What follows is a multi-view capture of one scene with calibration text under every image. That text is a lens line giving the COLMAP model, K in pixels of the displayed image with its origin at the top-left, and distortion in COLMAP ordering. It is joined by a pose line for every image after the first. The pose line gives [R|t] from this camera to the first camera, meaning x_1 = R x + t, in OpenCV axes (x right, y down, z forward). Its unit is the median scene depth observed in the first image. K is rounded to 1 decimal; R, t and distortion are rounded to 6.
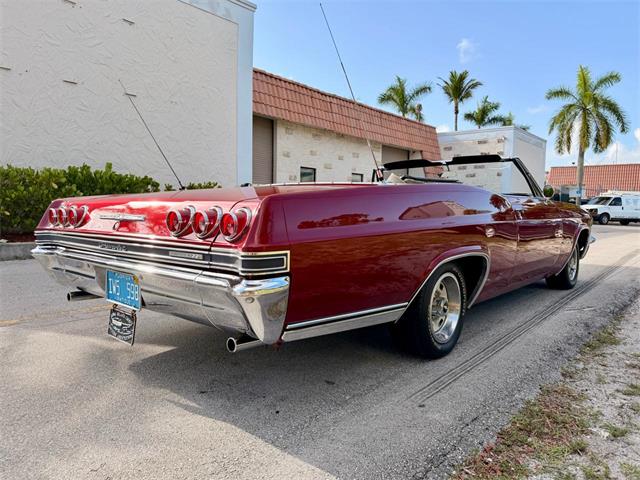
lens RADIAL K [[457.0, 0, 319.9], [0, 457.0, 239.8], [0, 0, 1]] dist [0.012470, -0.020455]
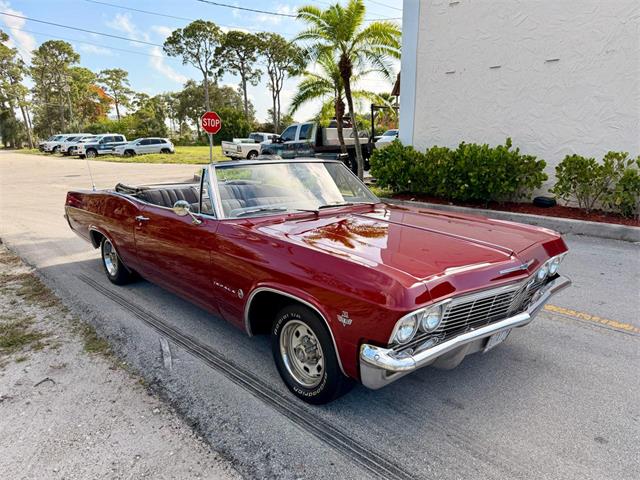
lens RADIAL K [[457.9, 0, 322.3], [0, 457.9, 241.6], [0, 0, 1]] dist [0.000032, -0.002097]
pose [[-0.114366, 0.194308, -0.974251, 1.040489], [-0.060259, 0.977523, 0.202035, -0.183605], [0.991609, 0.081813, -0.100087, 1.067542]]
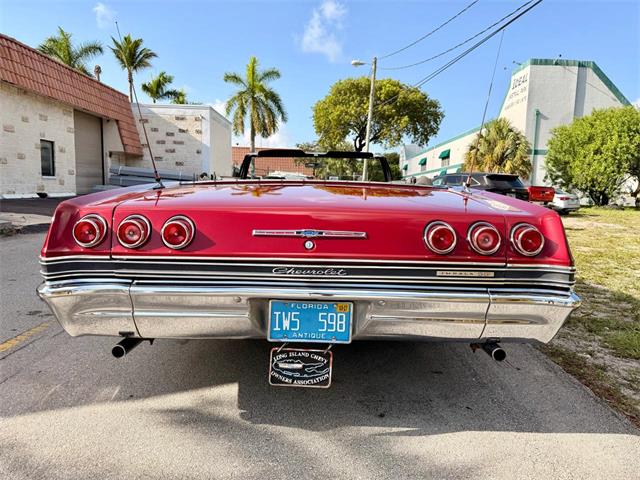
lens RADIAL K [[448.9, 0, 320.7], [0, 448.9, 243.1], [0, 0, 1]] dist [0.024781, -0.030160]
pose [[0.756971, -0.069042, 0.649791, -0.385070], [0.024566, 0.996706, 0.077285, -0.037575], [-0.652987, -0.042540, 0.756174, 0.167926]]
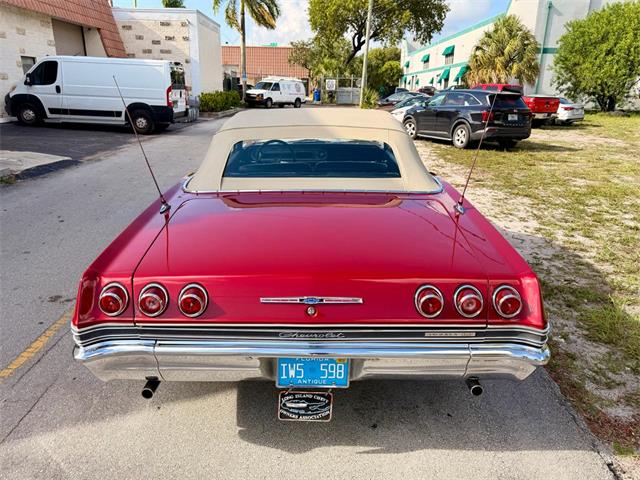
lens RADIAL K [[451.6, 0, 319.2], [0, 451.6, 239.4], [0, 0, 1]] dist [-0.002494, -0.005965]
pose [[0.754001, -0.207827, 0.623130, -0.389639], [0.036045, 0.960291, 0.276663, -0.165927], [-0.655884, -0.186143, 0.731551, 0.159958]]
